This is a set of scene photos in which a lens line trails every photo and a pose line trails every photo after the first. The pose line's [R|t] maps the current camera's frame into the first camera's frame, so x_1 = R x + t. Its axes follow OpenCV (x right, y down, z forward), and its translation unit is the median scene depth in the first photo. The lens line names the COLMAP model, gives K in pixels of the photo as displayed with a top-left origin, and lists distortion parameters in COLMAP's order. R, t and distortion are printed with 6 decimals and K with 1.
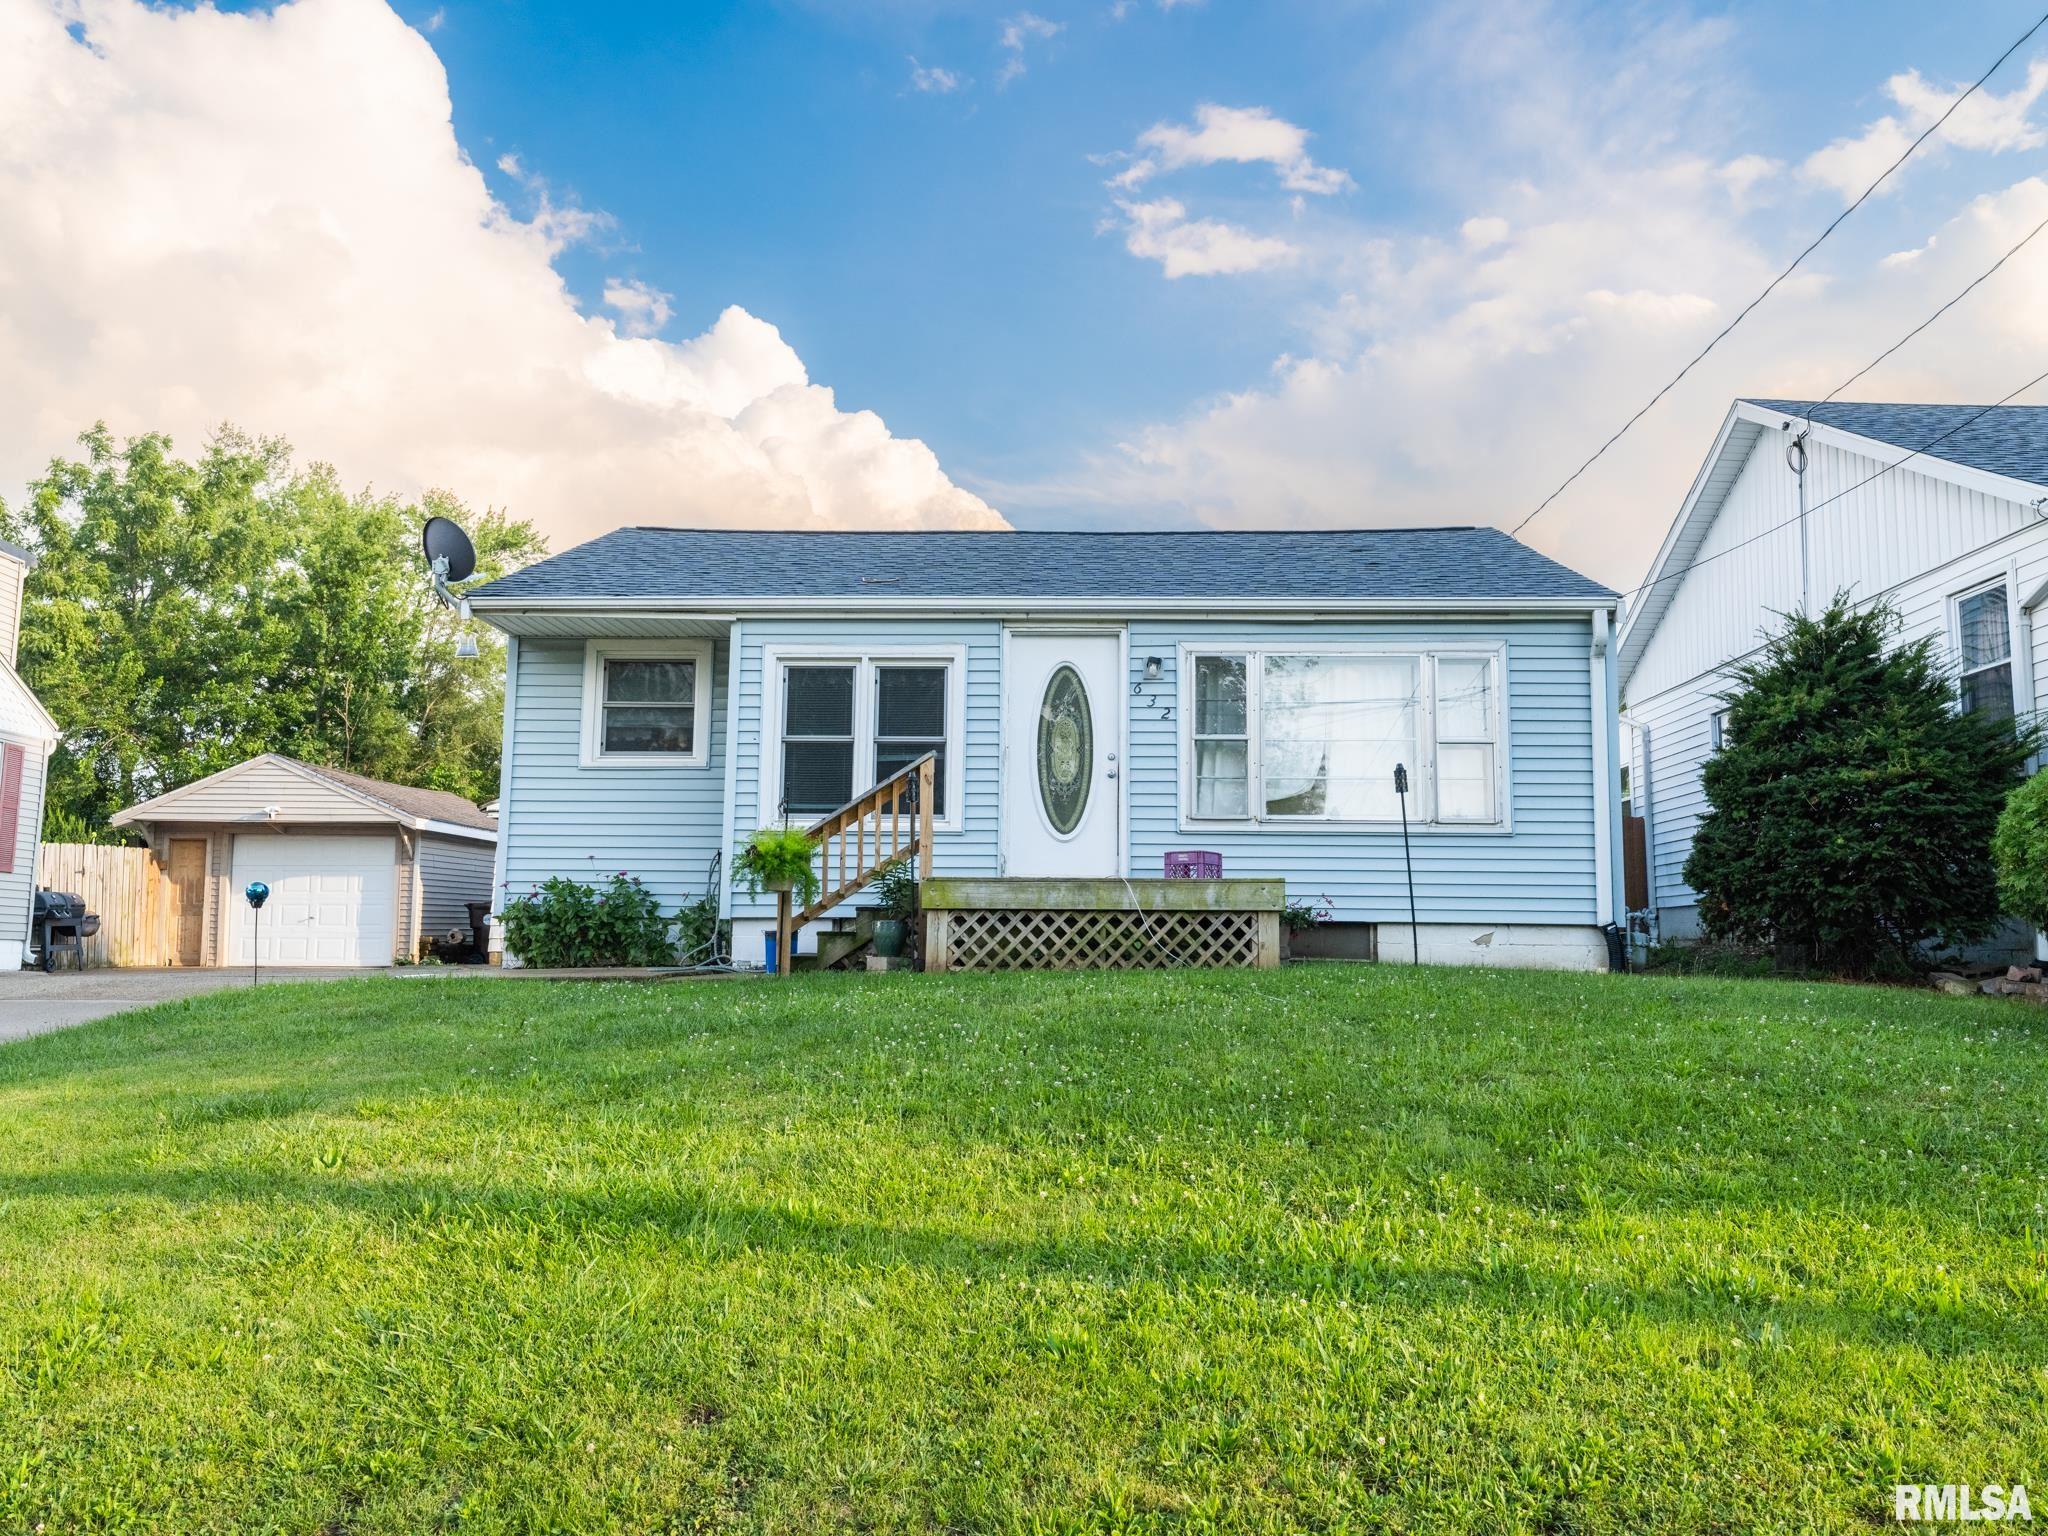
lens RADIAL K [[1528.5, 0, 1023.3], [0, 1528.5, 766.5], [0, 0, 1]] dist [0.010757, -0.029680]
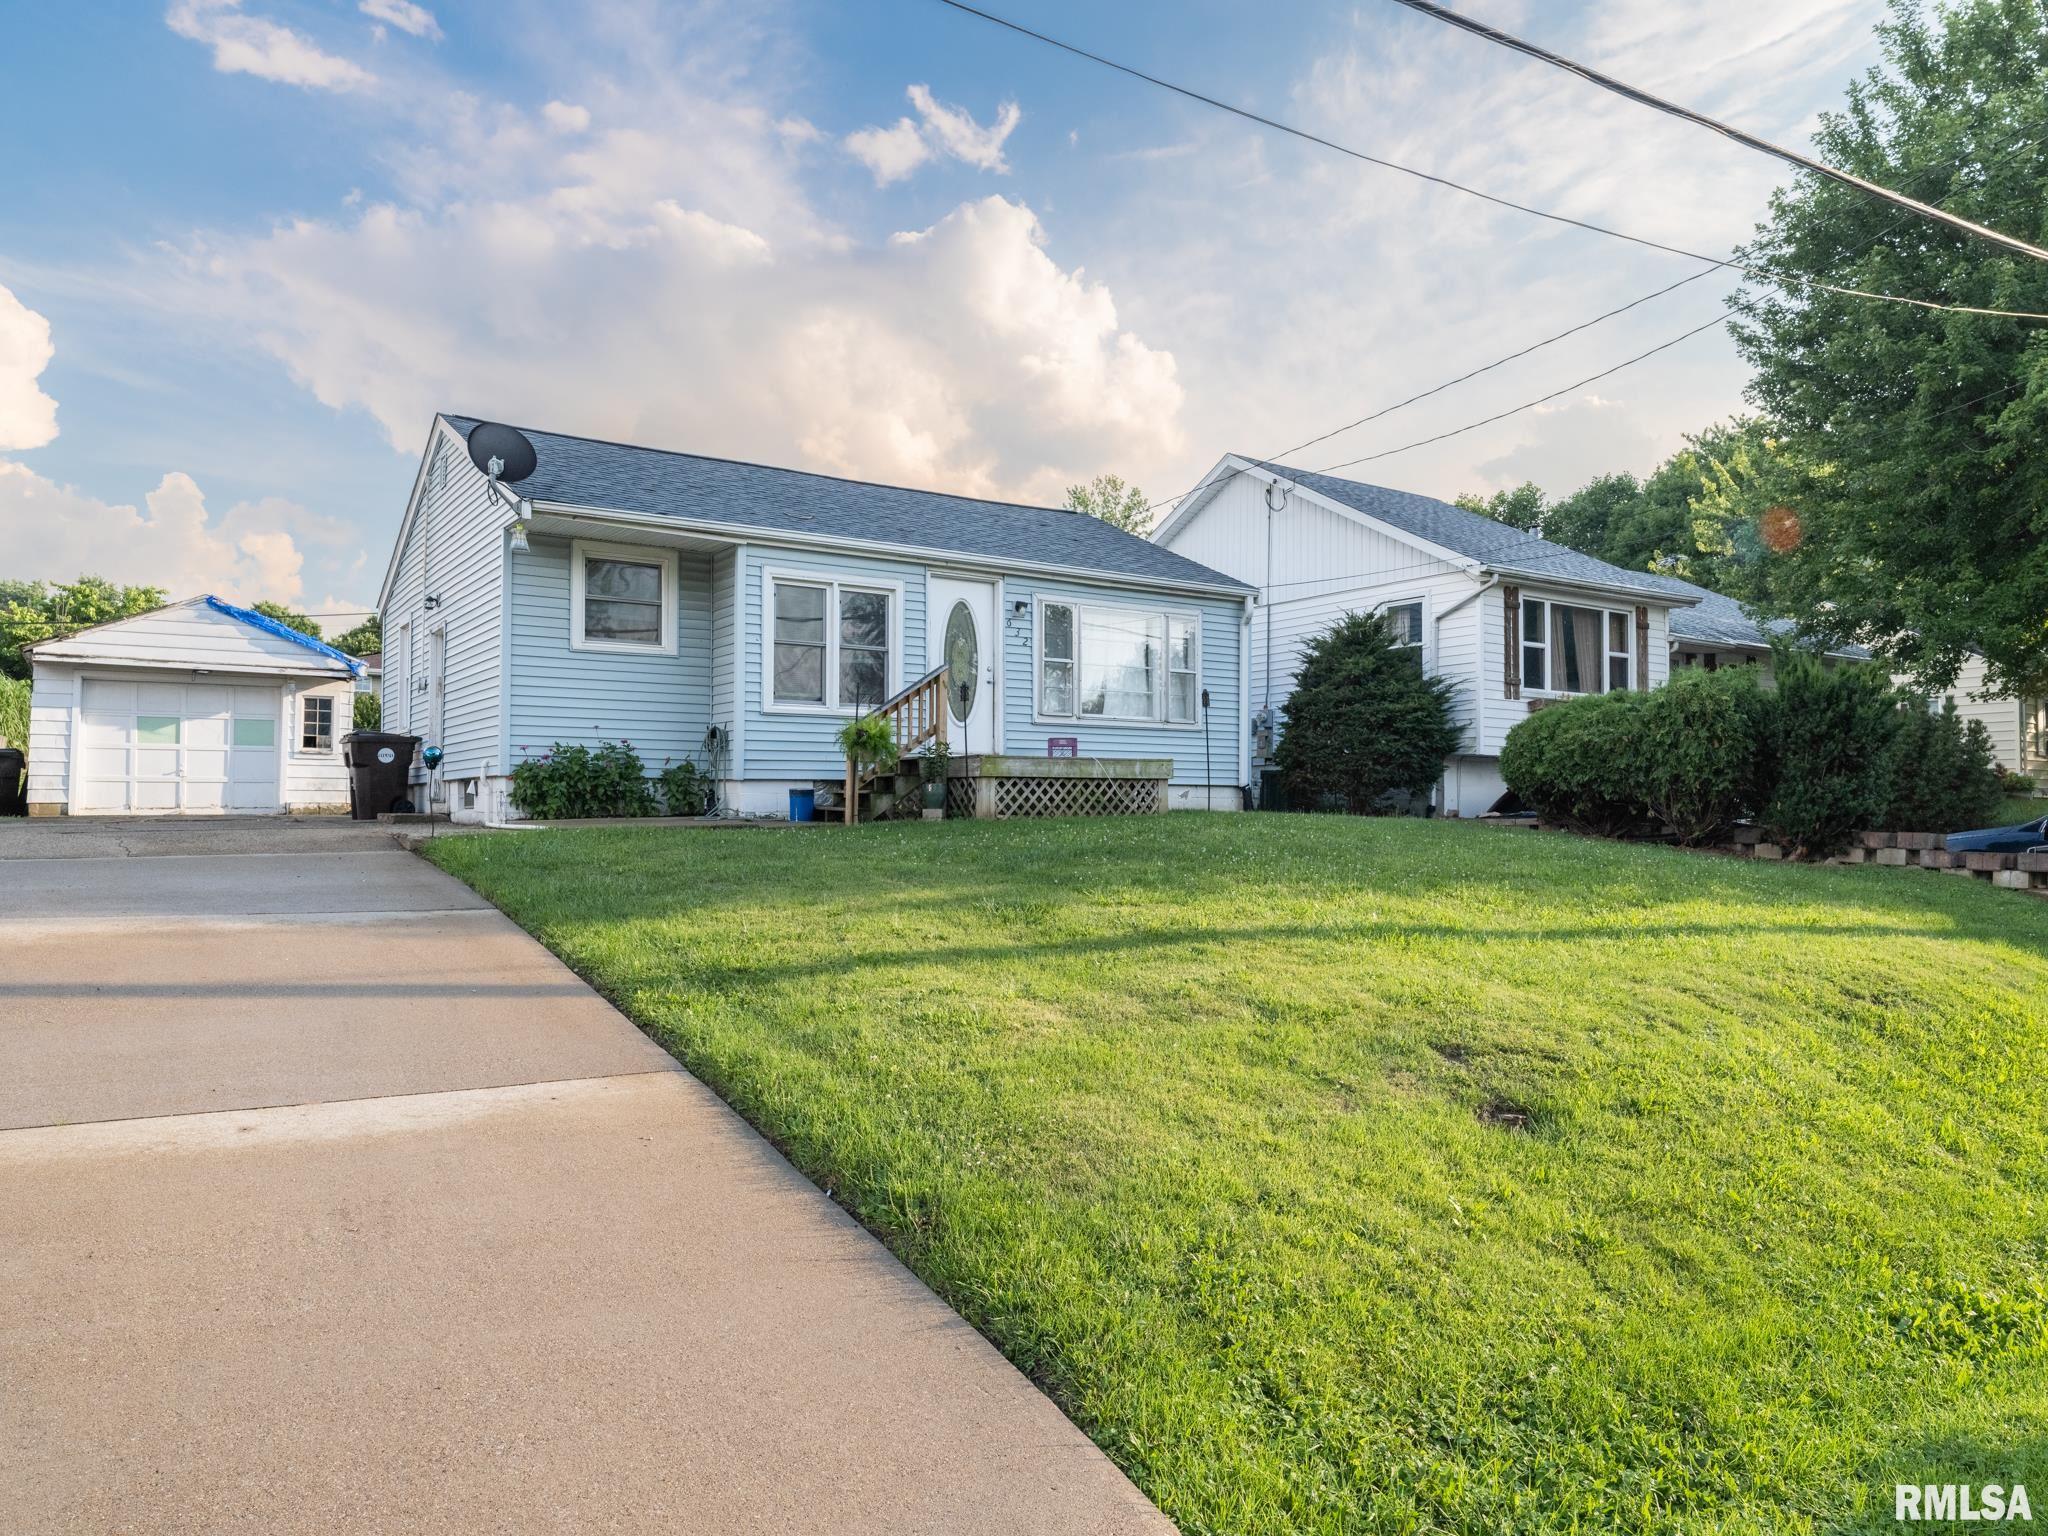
lens RADIAL K [[1362.5, 0, 1022.7], [0, 1362.5, 771.6], [0, 0, 1]] dist [0.018684, -0.003409]
pose [[0.808790, 0.007267, 0.588052, -0.693036], [-0.069807, 0.994041, 0.083726, -0.020325], [-0.583939, -0.108767, 0.804478, -0.061728]]
